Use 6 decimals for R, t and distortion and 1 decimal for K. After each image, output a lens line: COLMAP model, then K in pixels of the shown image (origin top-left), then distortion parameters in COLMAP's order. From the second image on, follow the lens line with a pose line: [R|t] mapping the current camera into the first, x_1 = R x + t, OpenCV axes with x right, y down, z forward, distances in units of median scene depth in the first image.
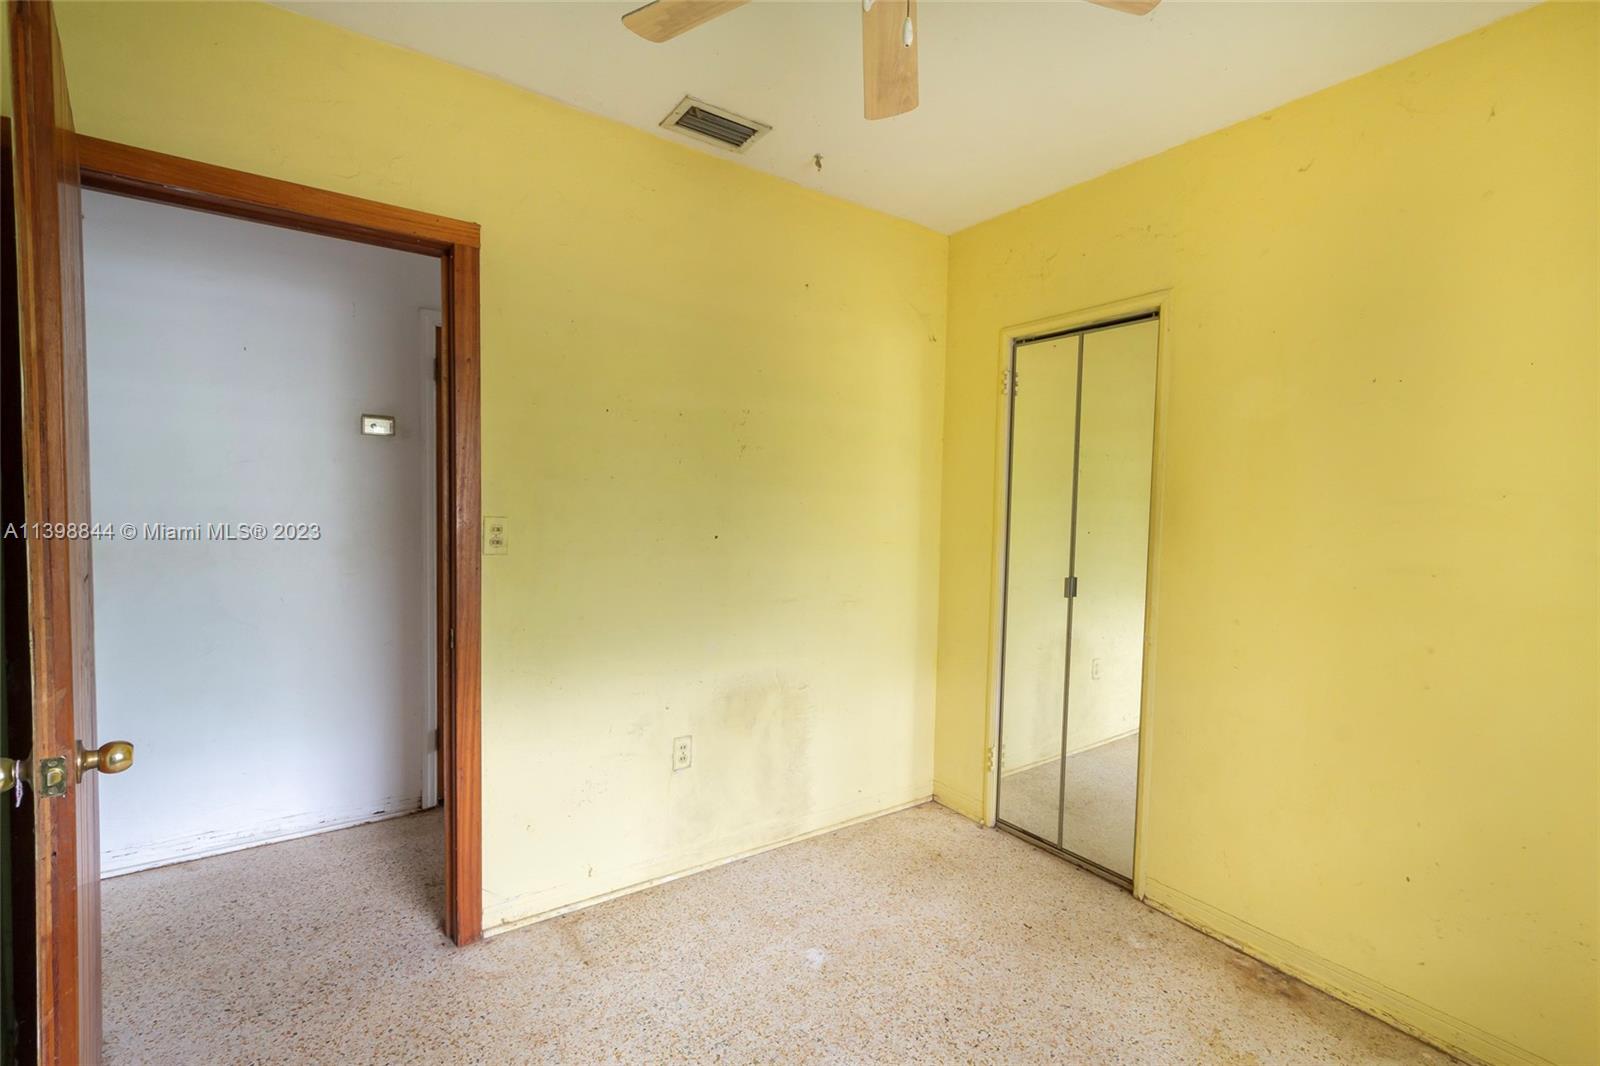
lens RADIAL K [[724.9, 0, 794.9], [0, 724.9, 538.6], [0, 0, 1]] dist [0.002270, 0.000649]
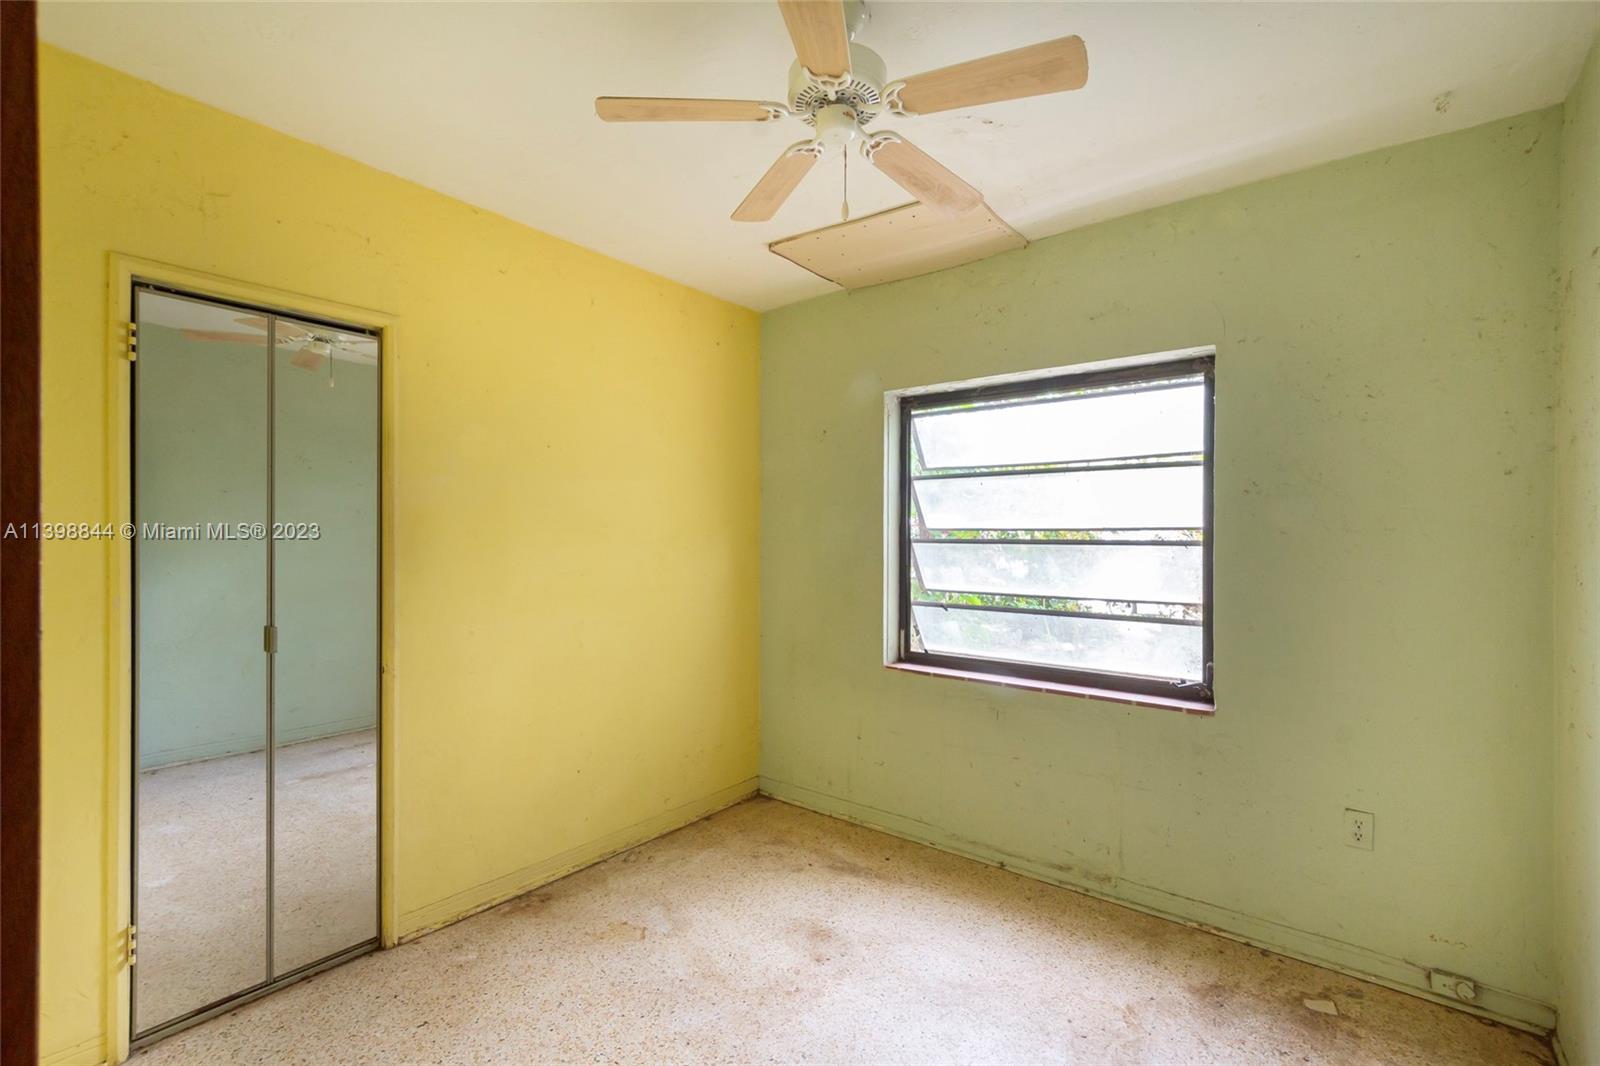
lens RADIAL K [[724.9, 0, 793.3], [0, 724.9, 529.5], [0, 0, 1]] dist [0.002270, 0.000649]
pose [[-0.292679, -0.011985, 0.956136, -0.591329], [0.043310, 0.998729, 0.025777, -0.049736], [-0.955229, 0.048954, -0.291788, 0.767622]]
